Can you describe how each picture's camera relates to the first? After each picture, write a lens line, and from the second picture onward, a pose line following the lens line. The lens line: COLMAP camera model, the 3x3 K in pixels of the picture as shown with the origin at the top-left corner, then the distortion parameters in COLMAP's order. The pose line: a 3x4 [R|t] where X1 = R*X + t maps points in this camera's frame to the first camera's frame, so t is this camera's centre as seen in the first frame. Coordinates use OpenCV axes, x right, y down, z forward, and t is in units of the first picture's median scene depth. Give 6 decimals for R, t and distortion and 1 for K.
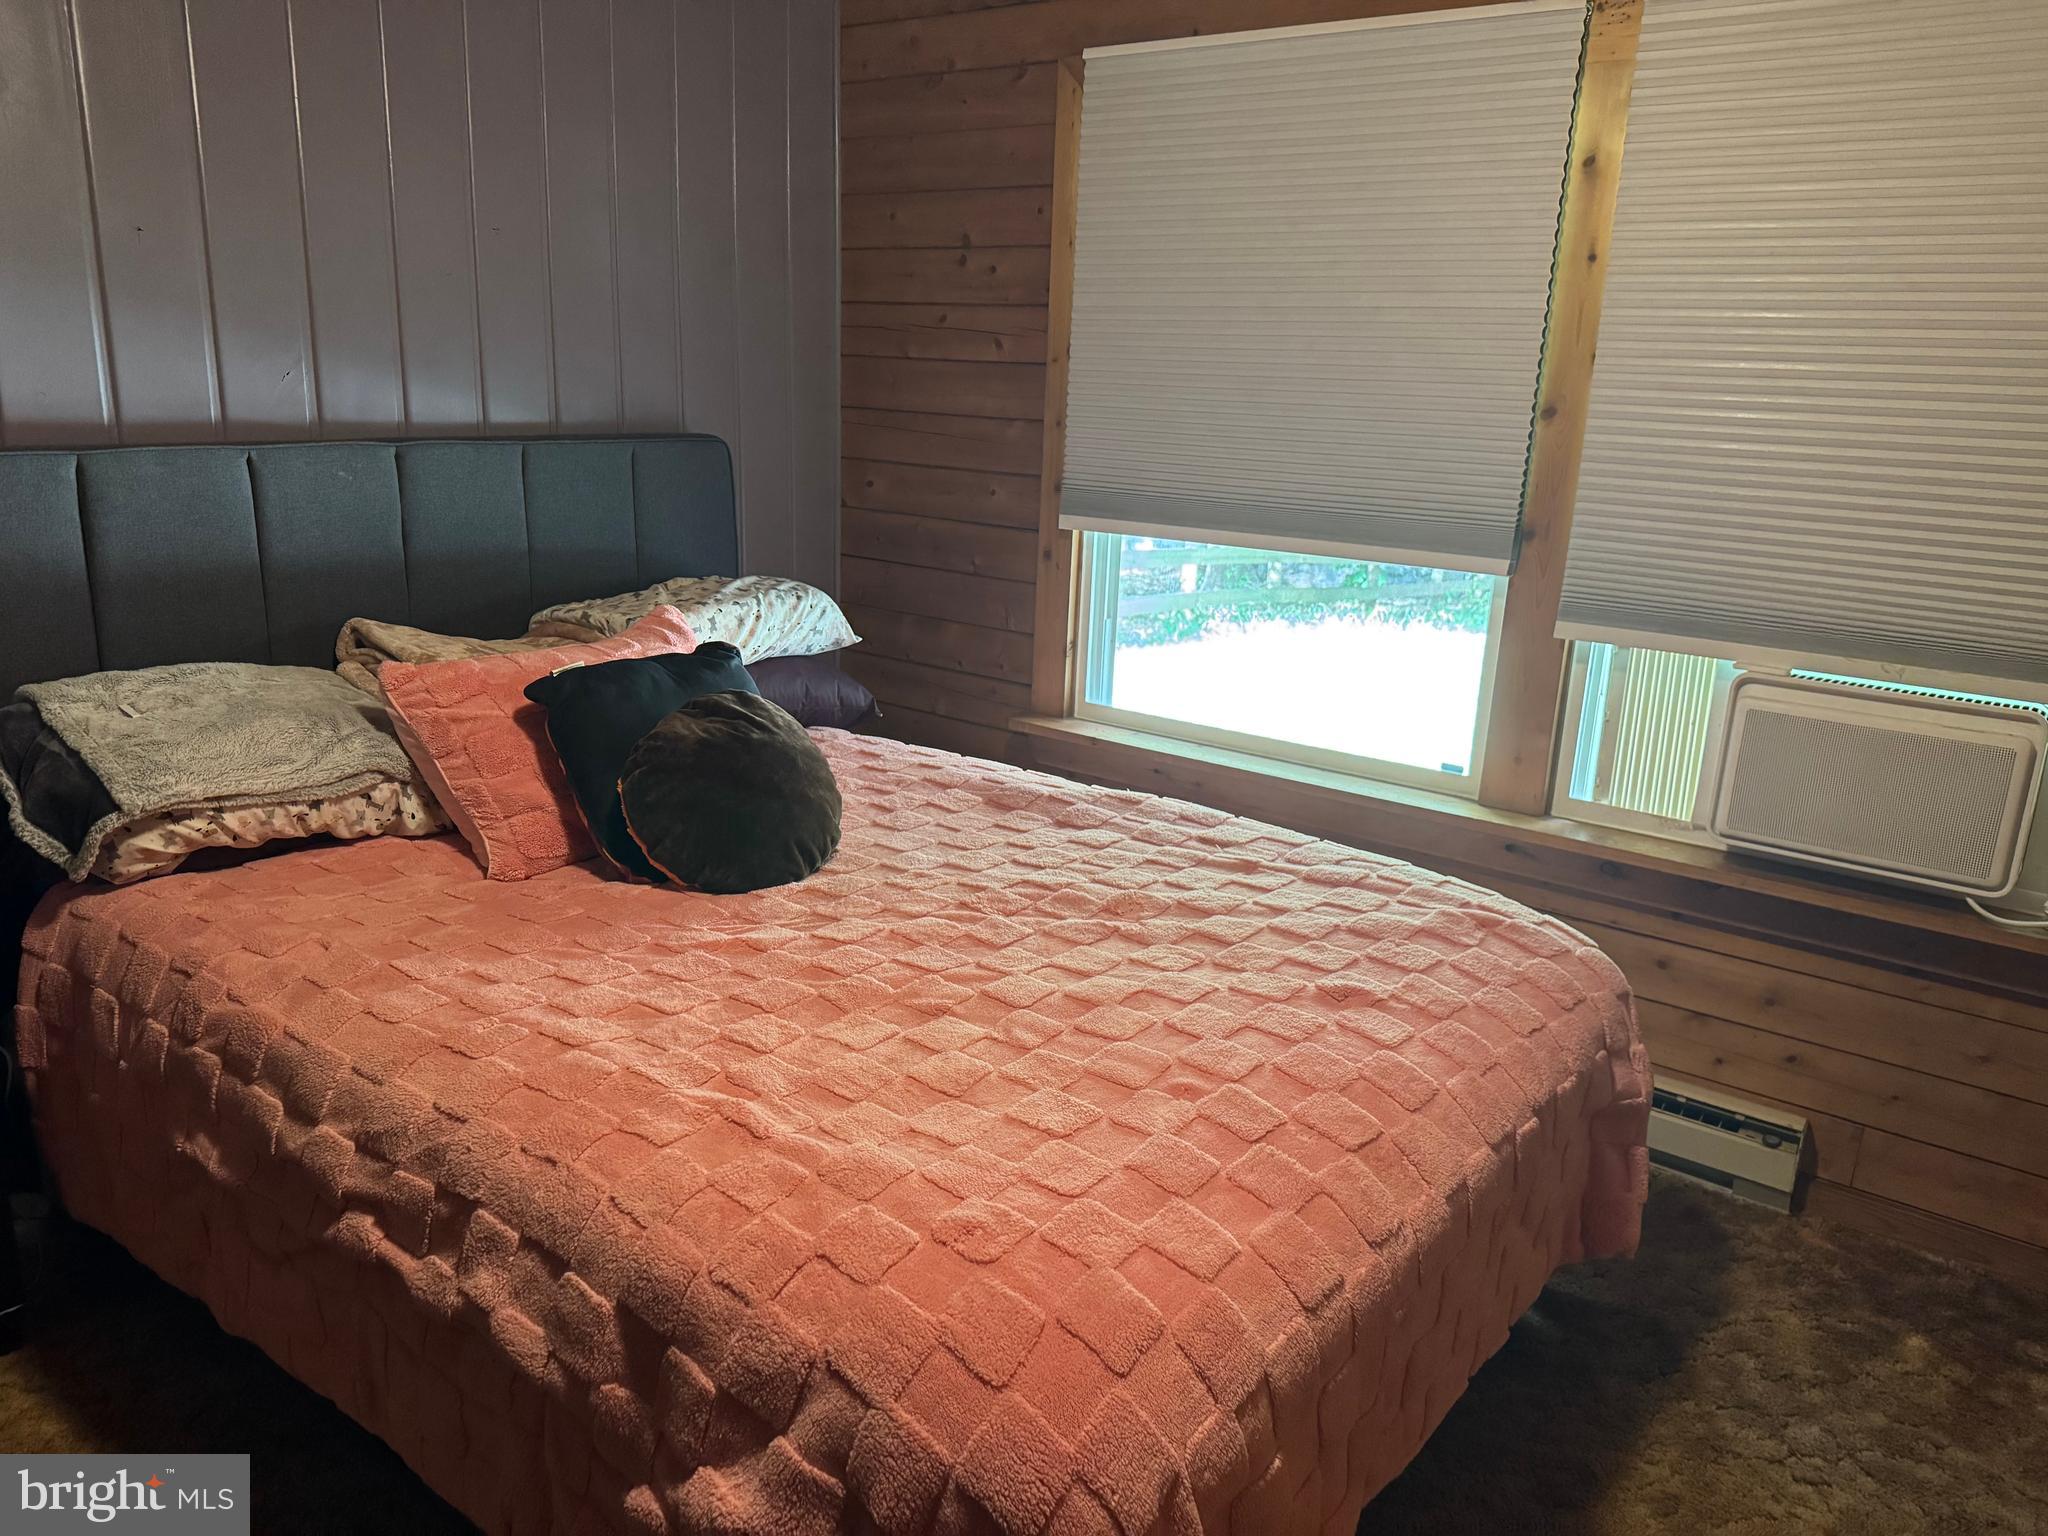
lens RADIAL K [[1449.0, 0, 1024.0], [0, 1449.0, 768.0], [0, 0, 1]] dist [0.103200, -0.210856]
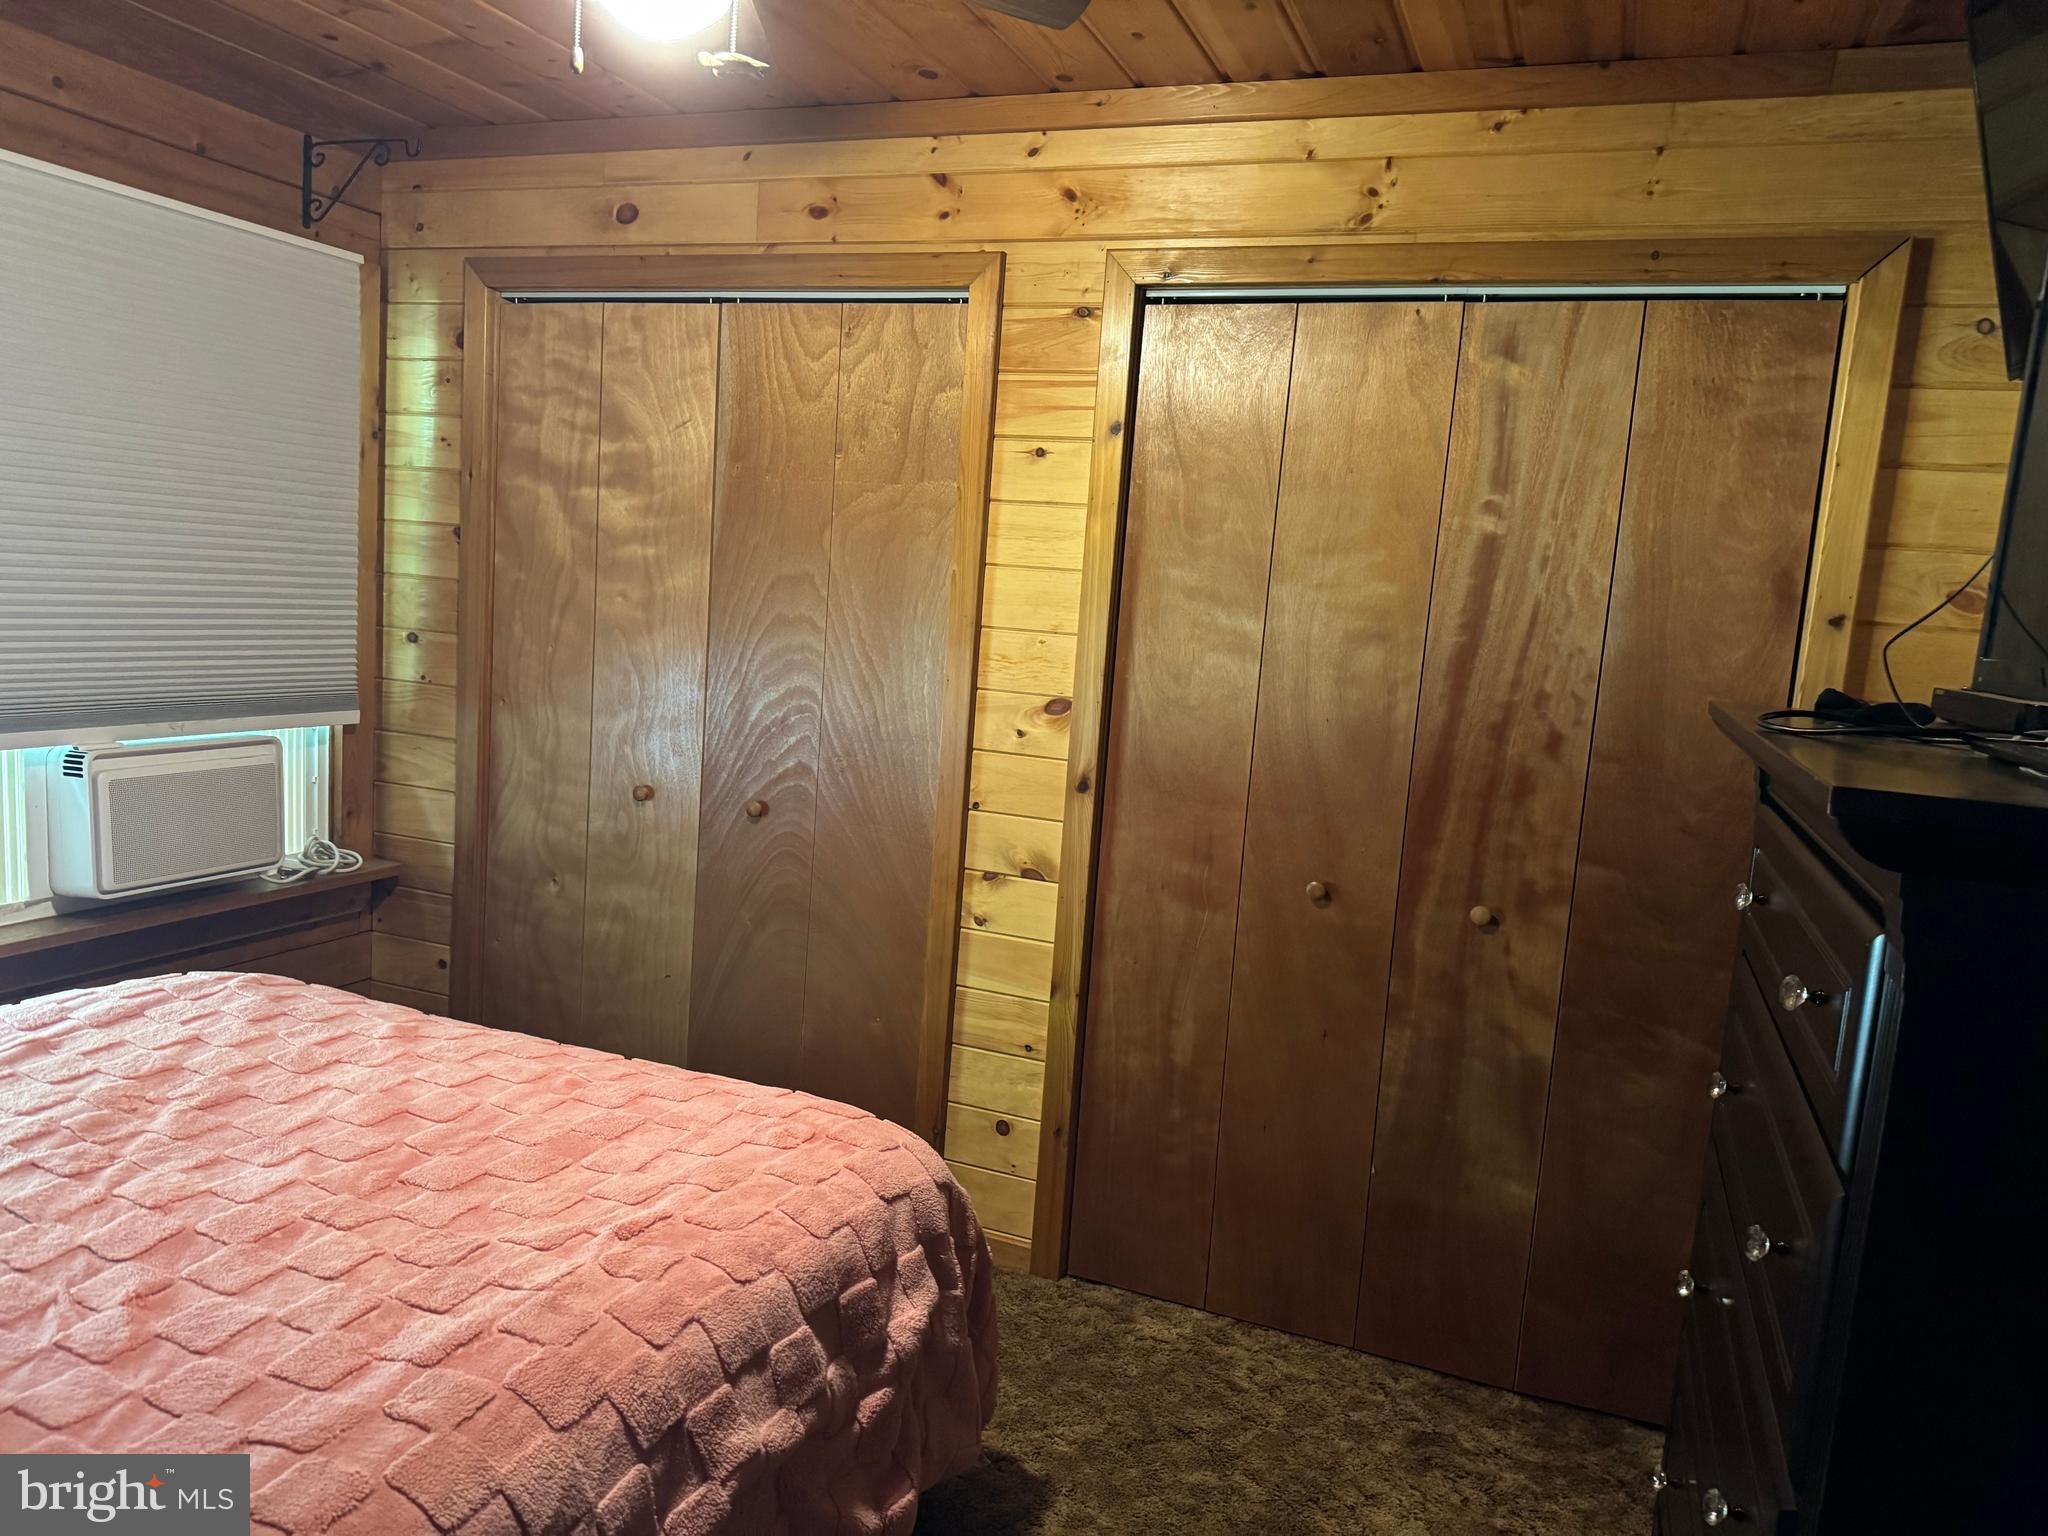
lens RADIAL K [[1449.0, 0, 1024.0], [0, 1449.0, 768.0], [0, 0, 1]] dist [0.103200, -0.210856]
pose [[-0.262291, -0.182565, 0.947562, -0.887630], [0.172994, 0.957137, 0.232296, -0.214677], [-0.949356, 0.224852, -0.219465, 0.617480]]
